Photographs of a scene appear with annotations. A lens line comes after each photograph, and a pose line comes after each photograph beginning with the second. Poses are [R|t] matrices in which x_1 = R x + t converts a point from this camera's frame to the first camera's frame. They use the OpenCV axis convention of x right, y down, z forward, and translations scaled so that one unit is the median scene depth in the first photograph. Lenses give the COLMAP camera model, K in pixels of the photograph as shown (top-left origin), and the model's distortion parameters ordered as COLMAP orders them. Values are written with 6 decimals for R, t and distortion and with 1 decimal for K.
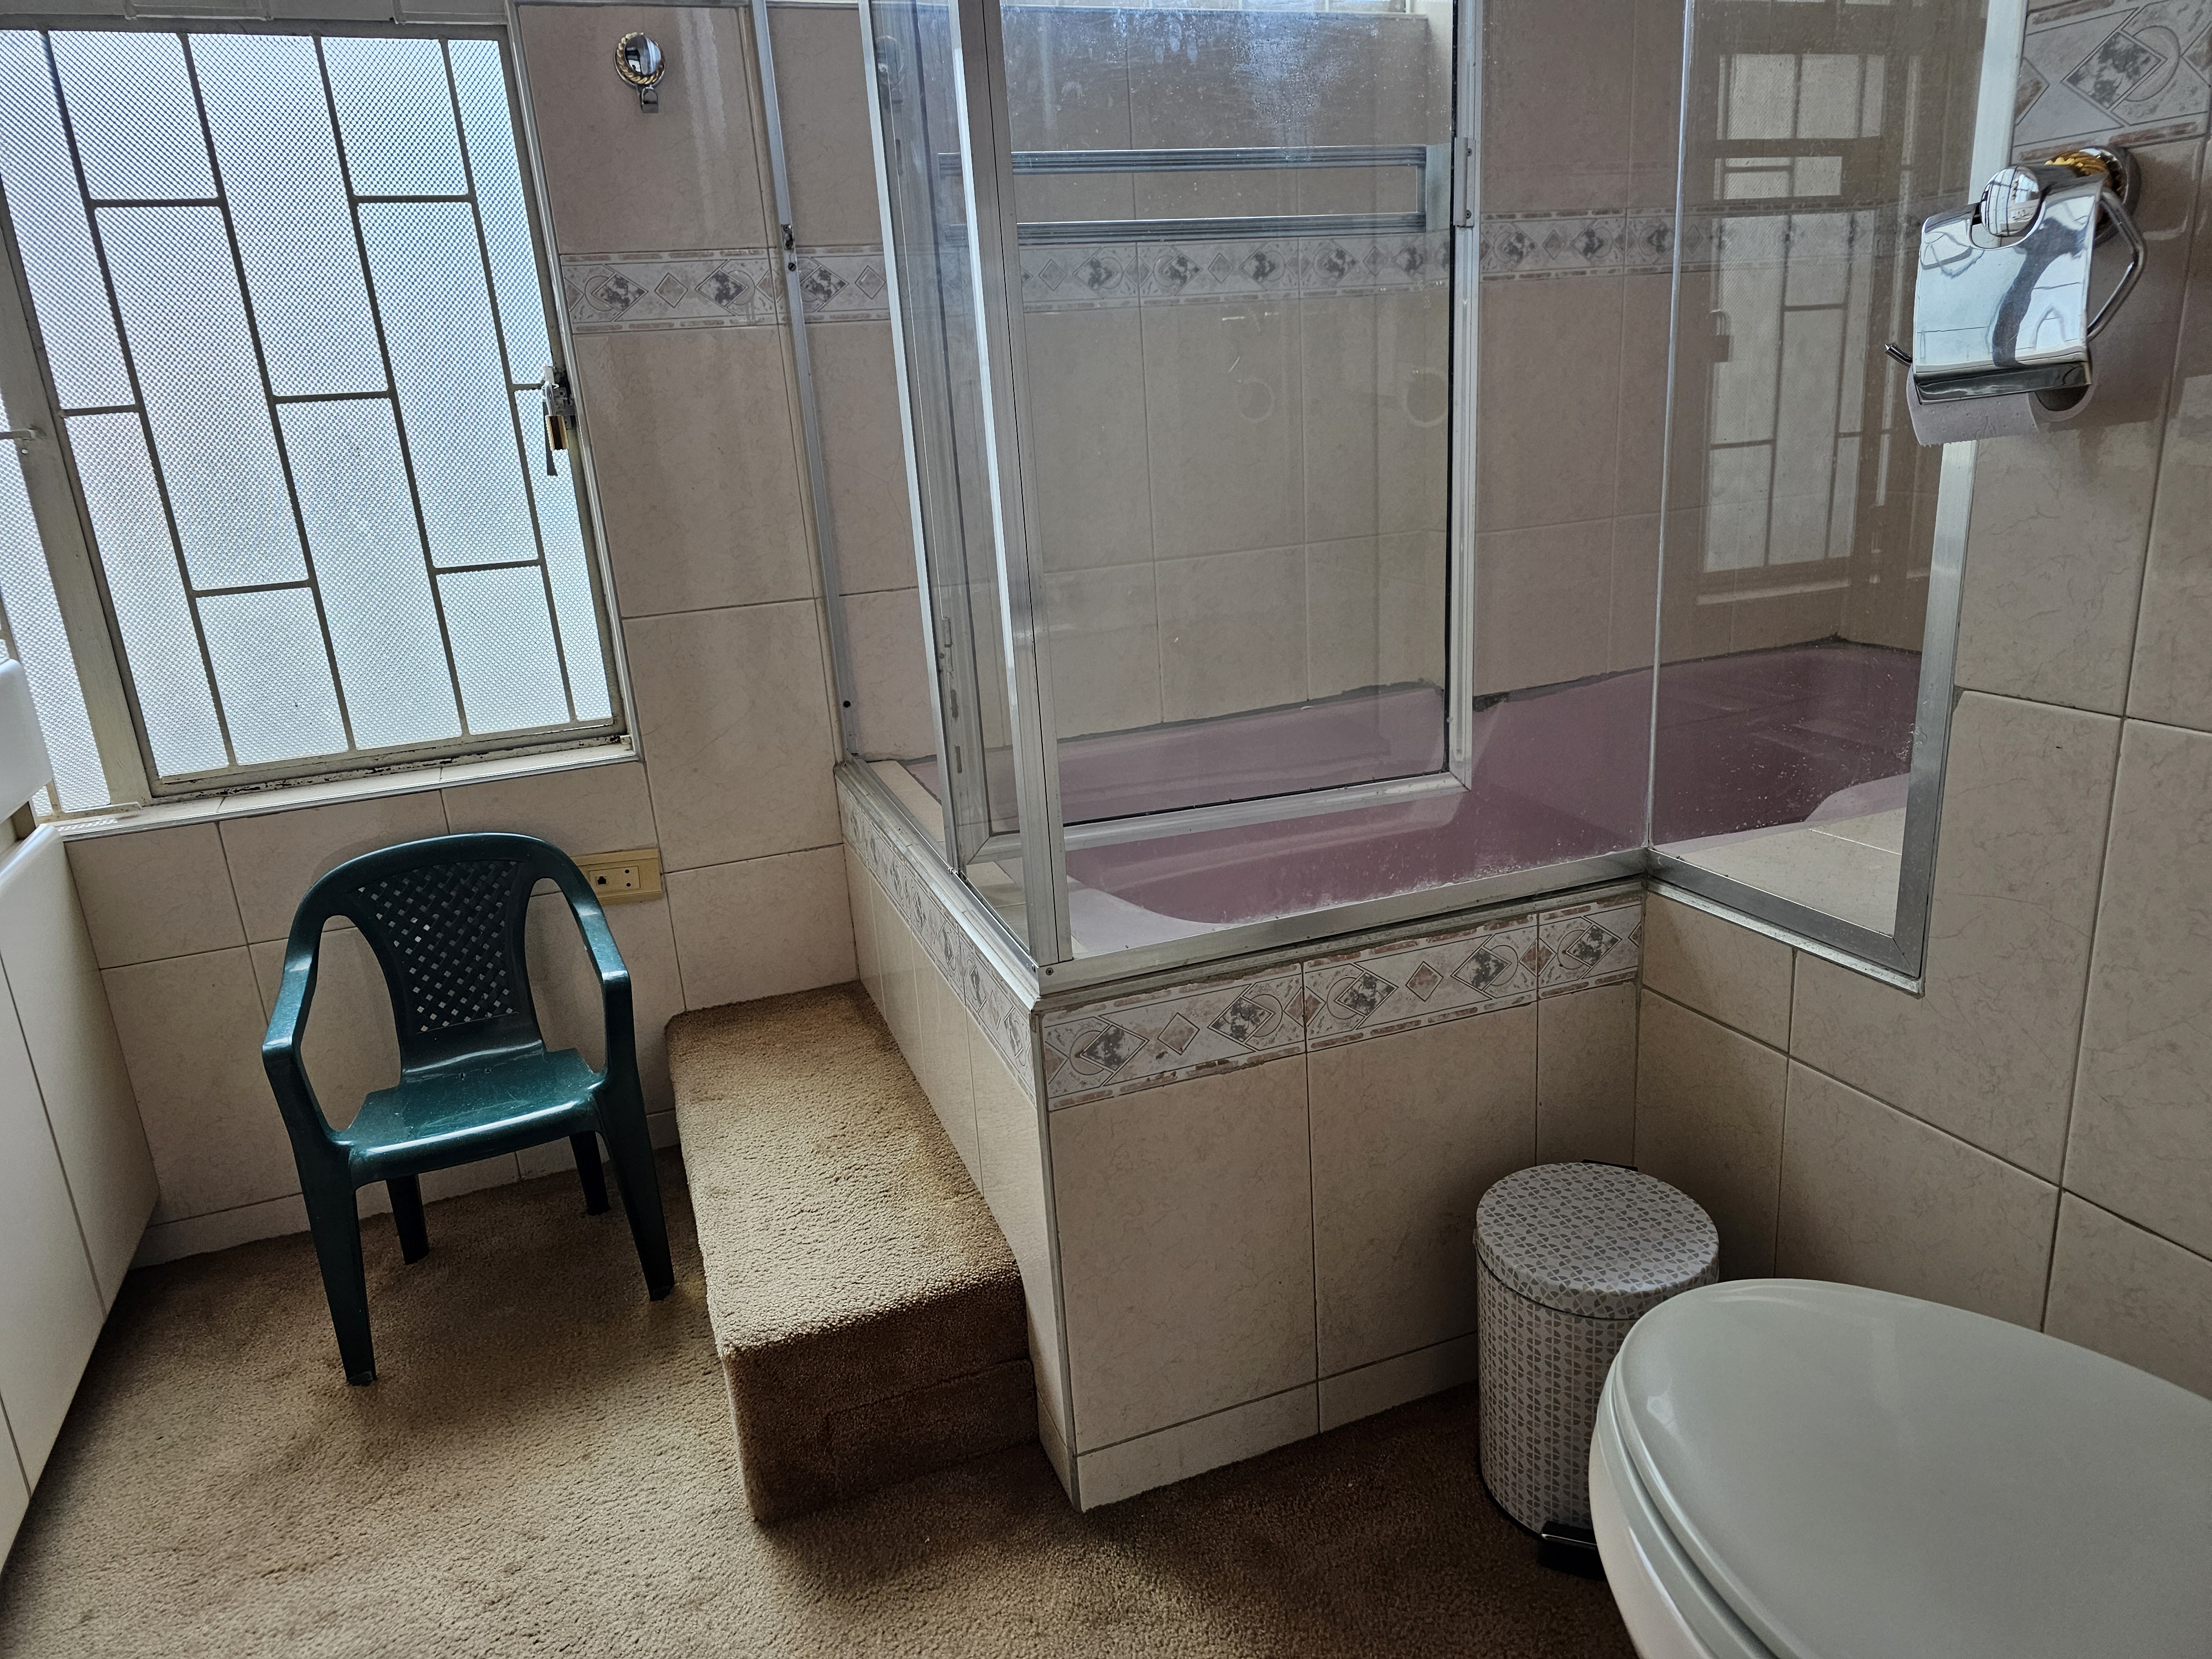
lens RADIAL K [[1504.6, 0, 1129.7], [0, 1504.6, 830.4], [0, 0, 1]] dist [0.074833, -0.079797]
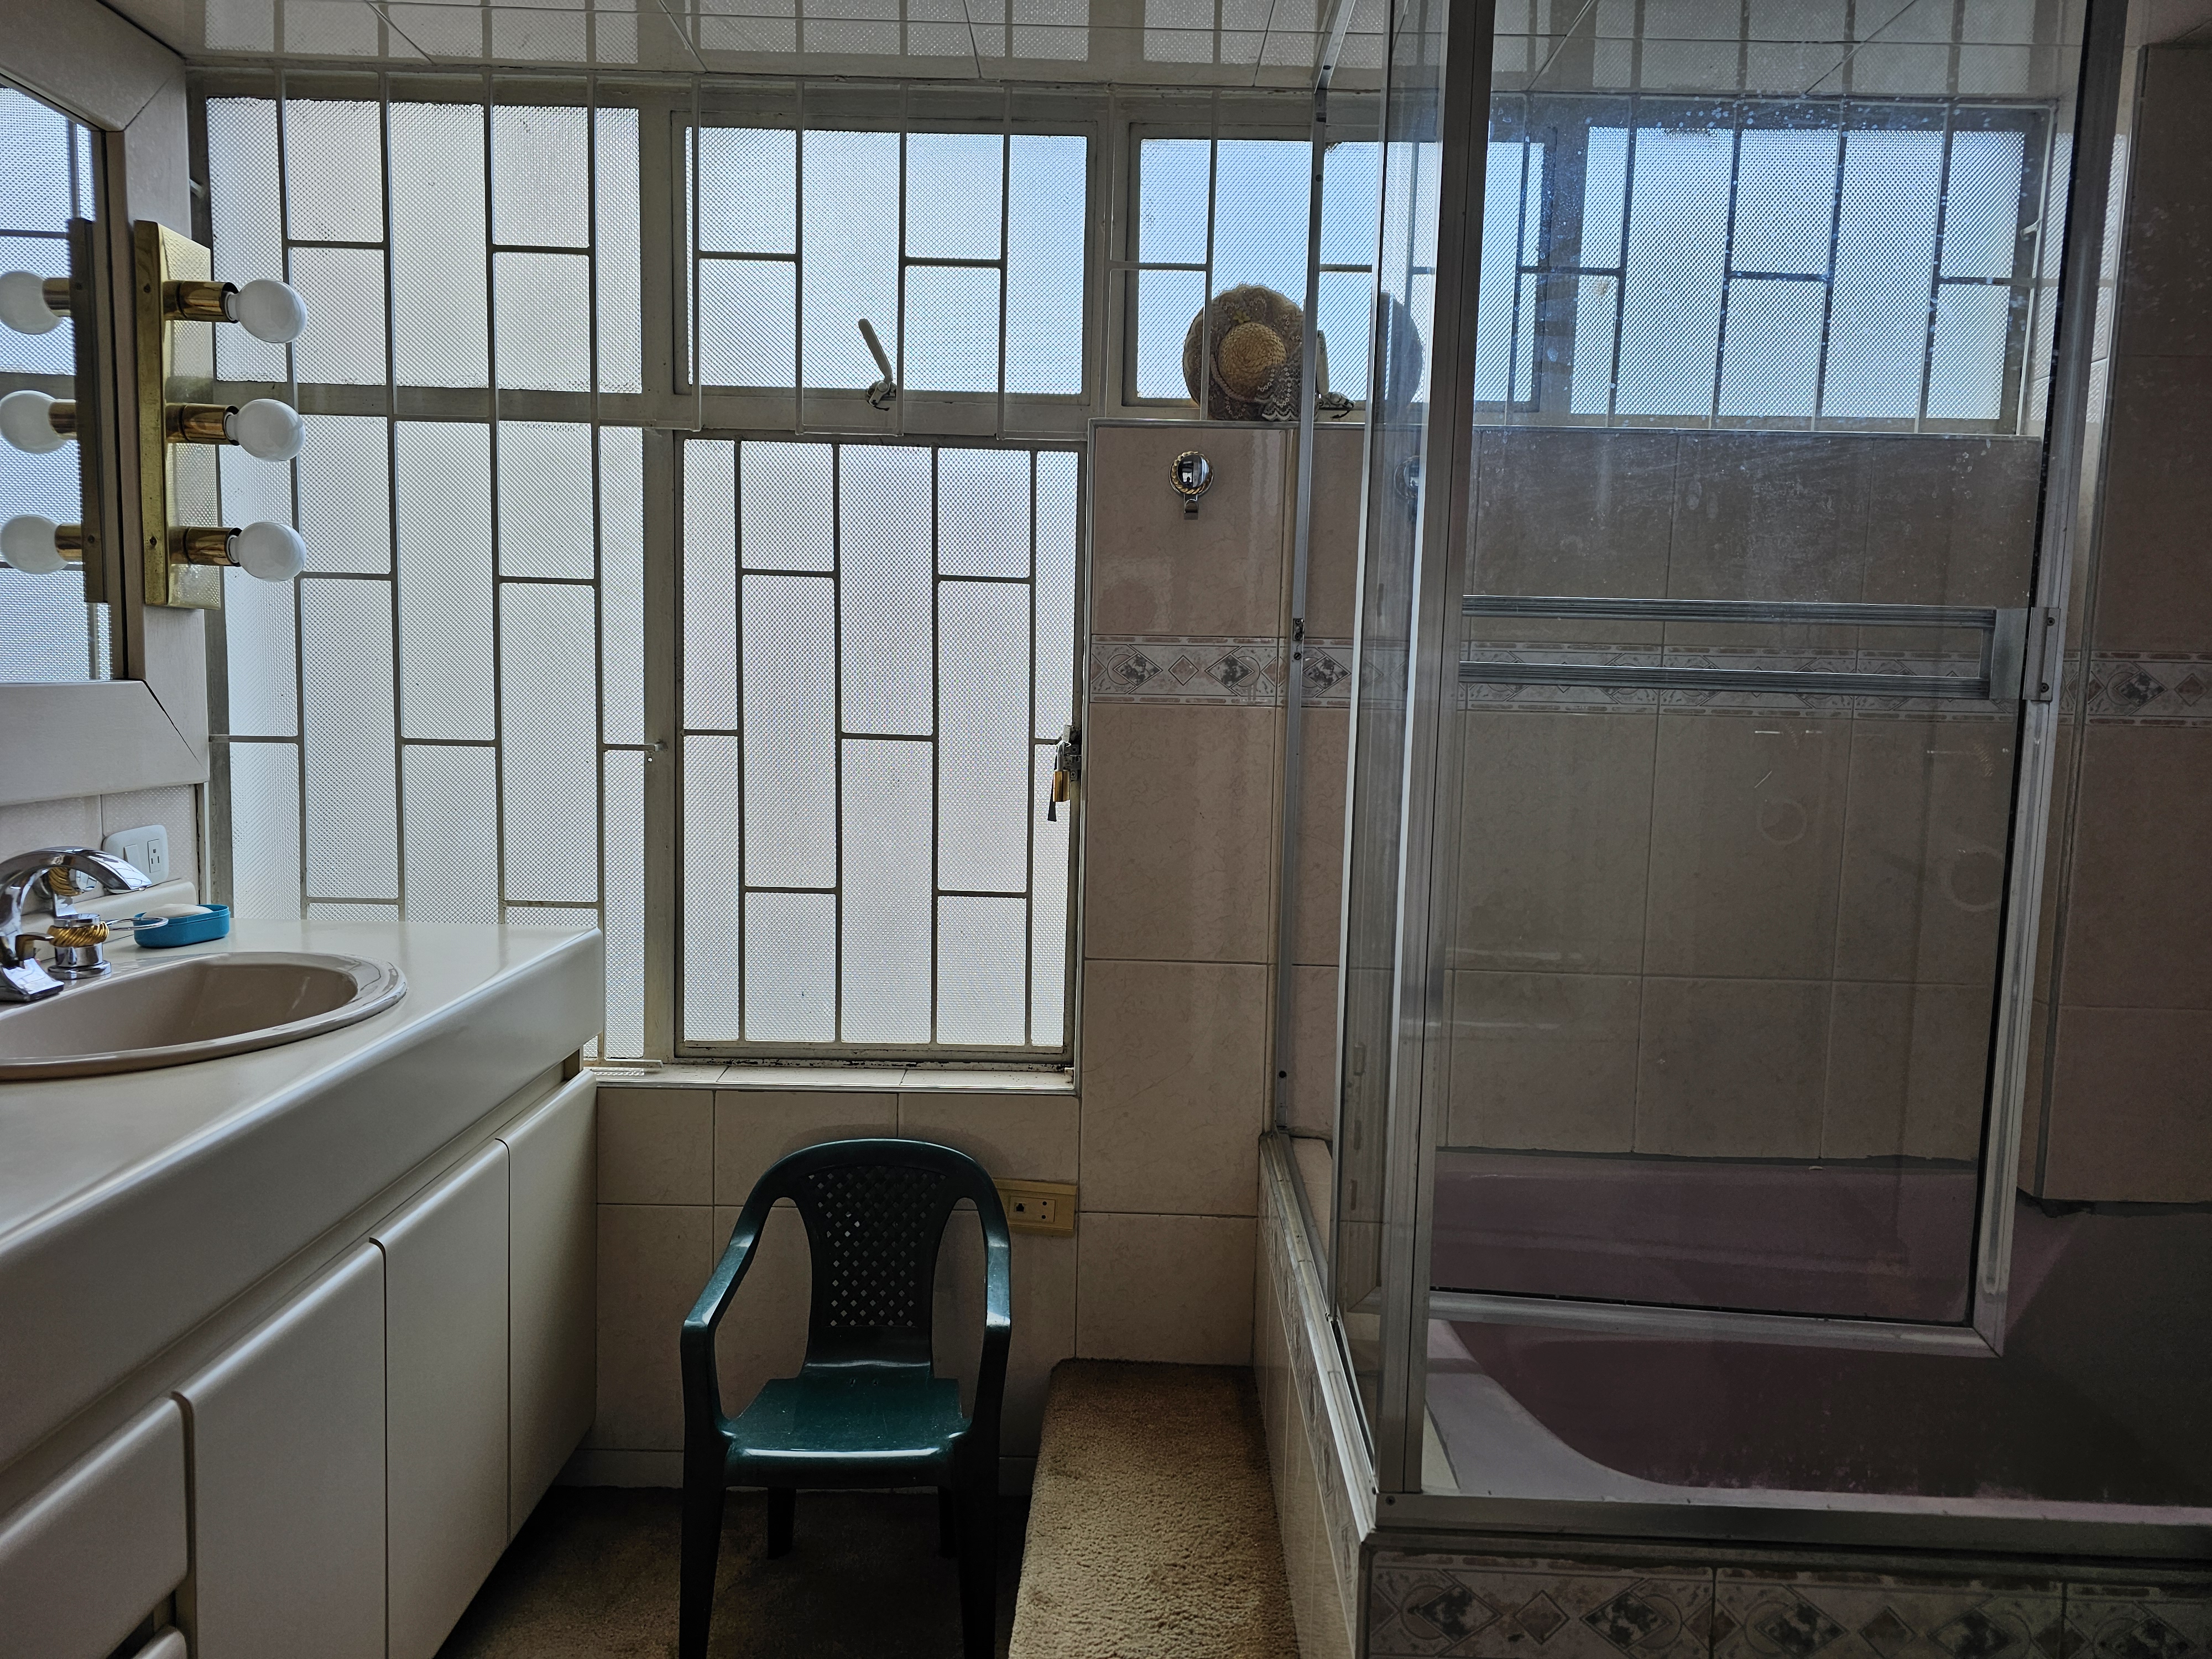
lens RADIAL K [[1496.4, 0, 1111.8], [0, 1496.4, 796.0], [0, 0, 1]] dist [0.059851, -0.040483]
pose [[0.923093, 0.119501, -0.365538, 0.049440], [-0.189368, 0.968520, -0.161582, -0.091740], [0.334722, 0.218377, 0.916664, 0.038784]]
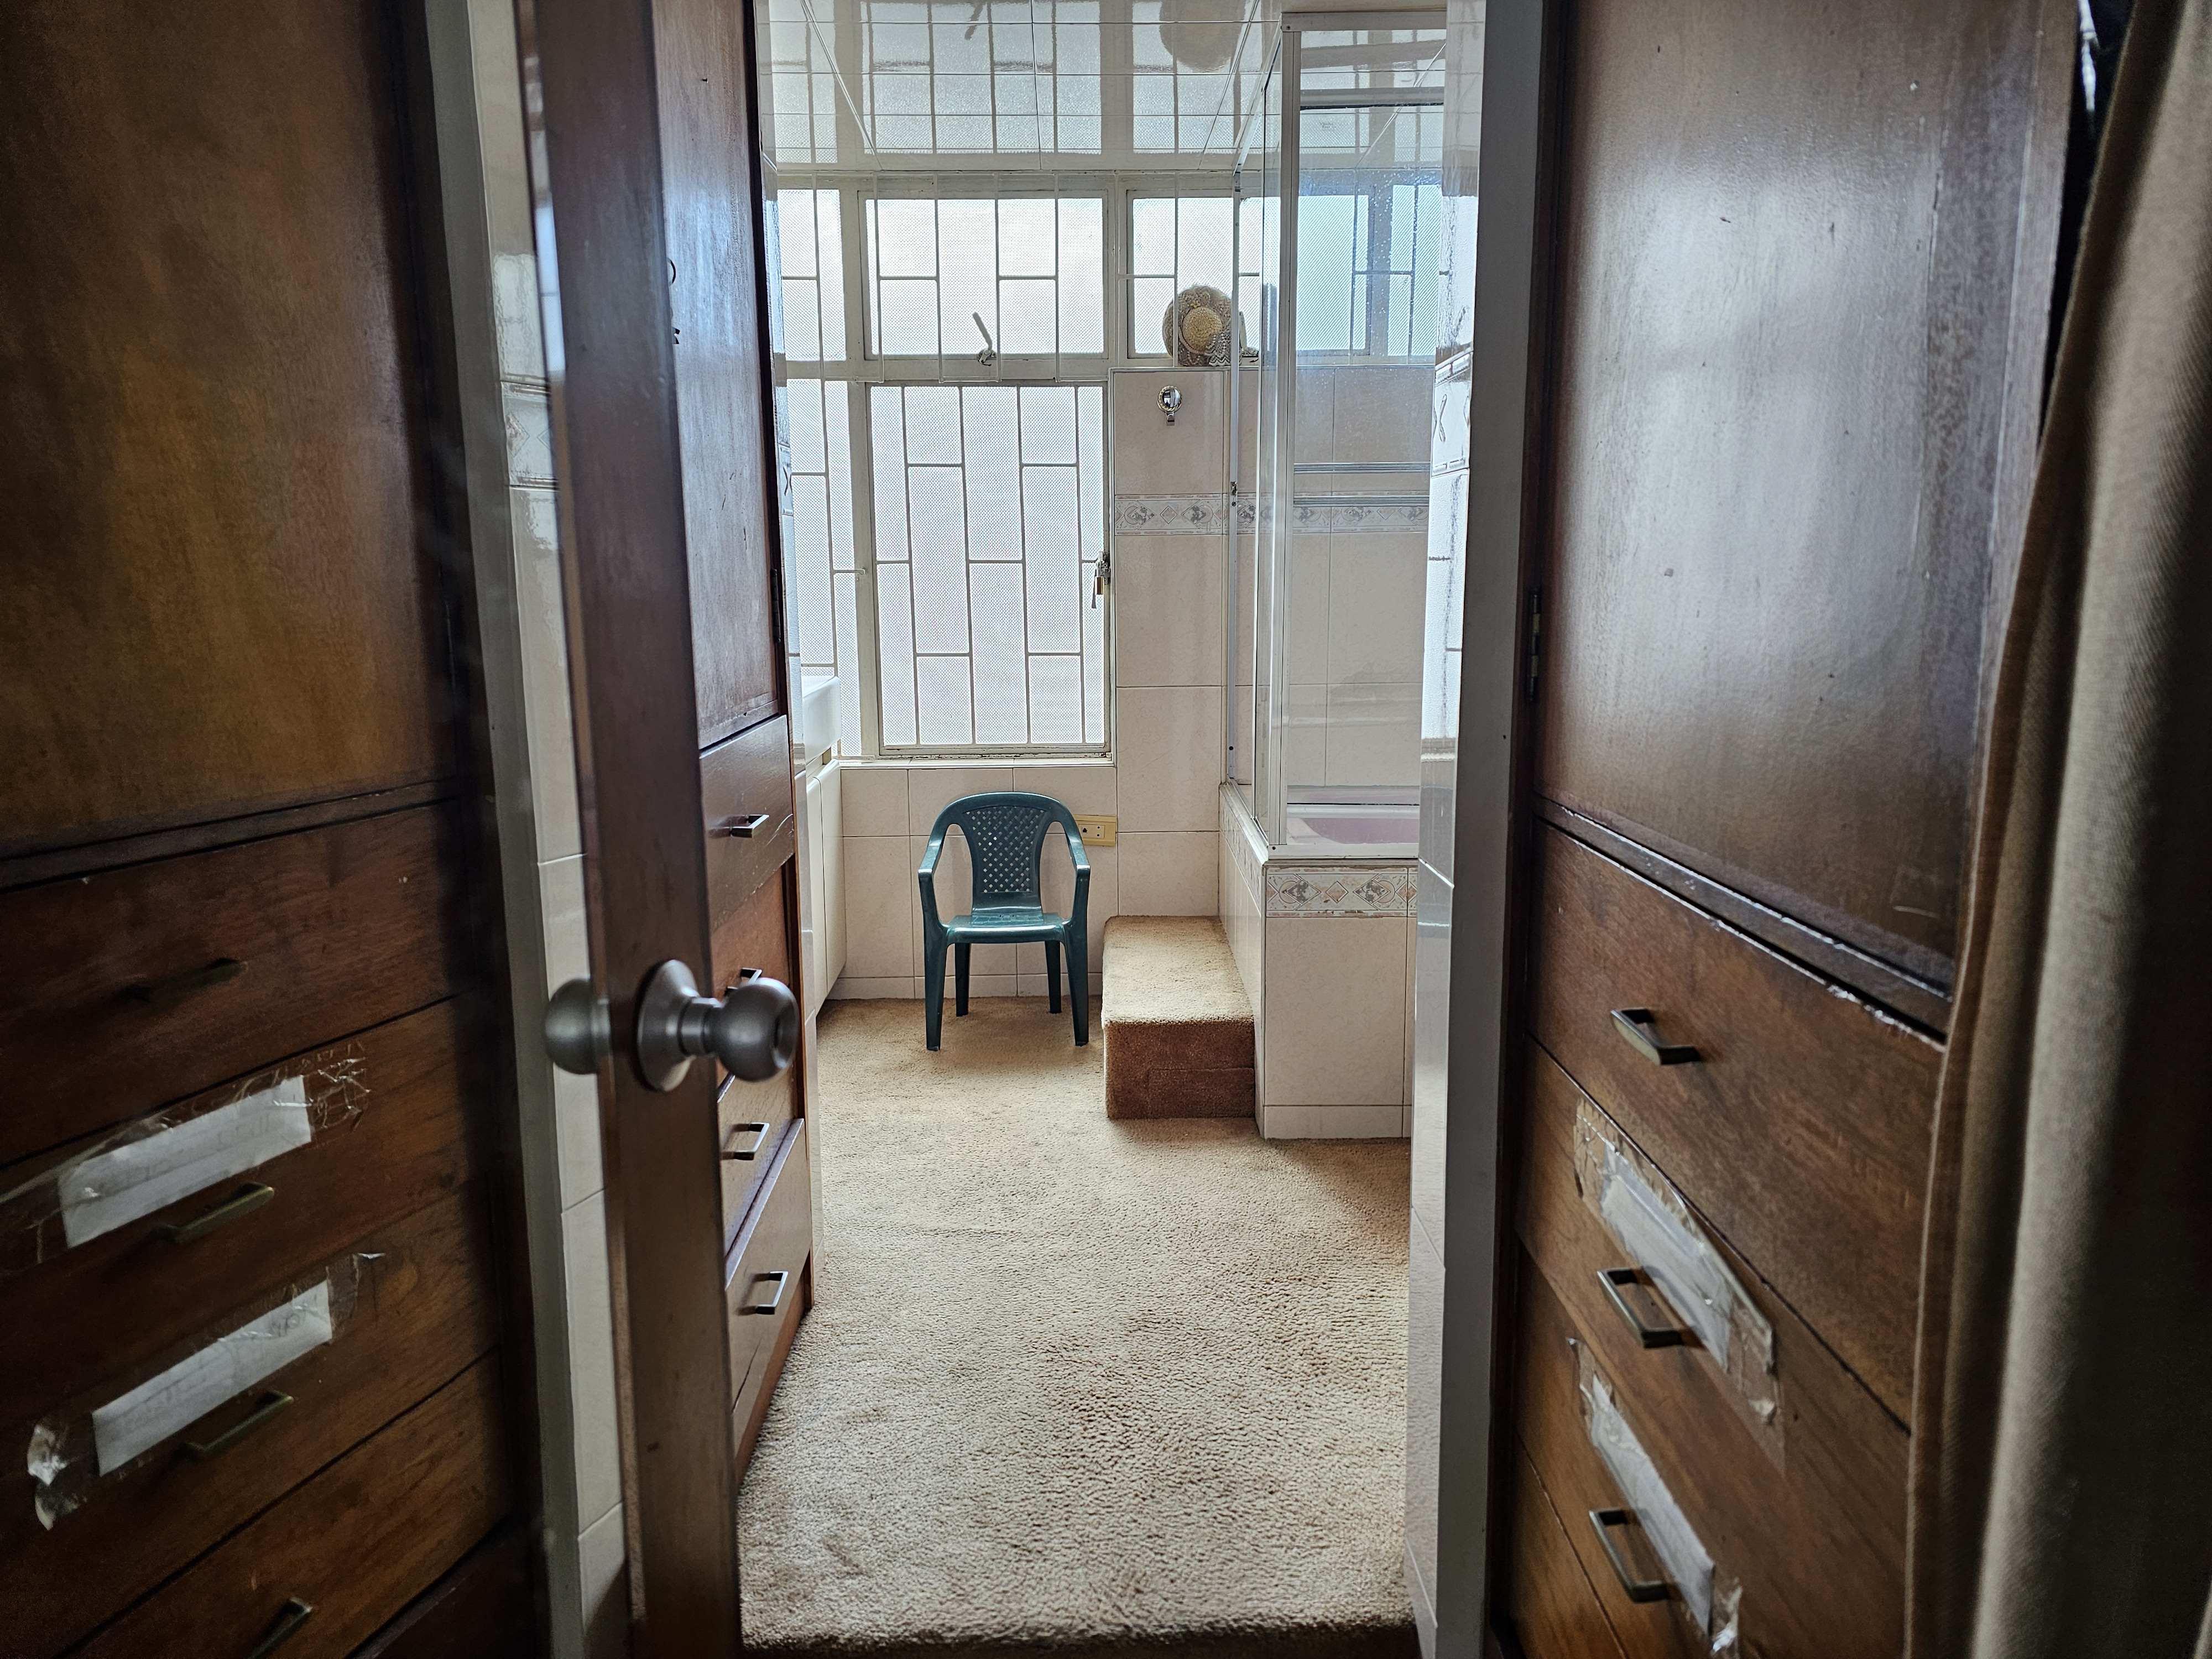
lens RADIAL K [[1577.8, 0, 1111.5], [0, 1577.8, 835.5], [0, 0, 1]] dist [0.090082, -0.114644]
pose [[0.936239, 0.112858, -0.332745, 0.330076], [-0.149430, 0.984993, -0.086368, 0.213930], [0.318005, 0.130583, 0.939053, -0.806603]]
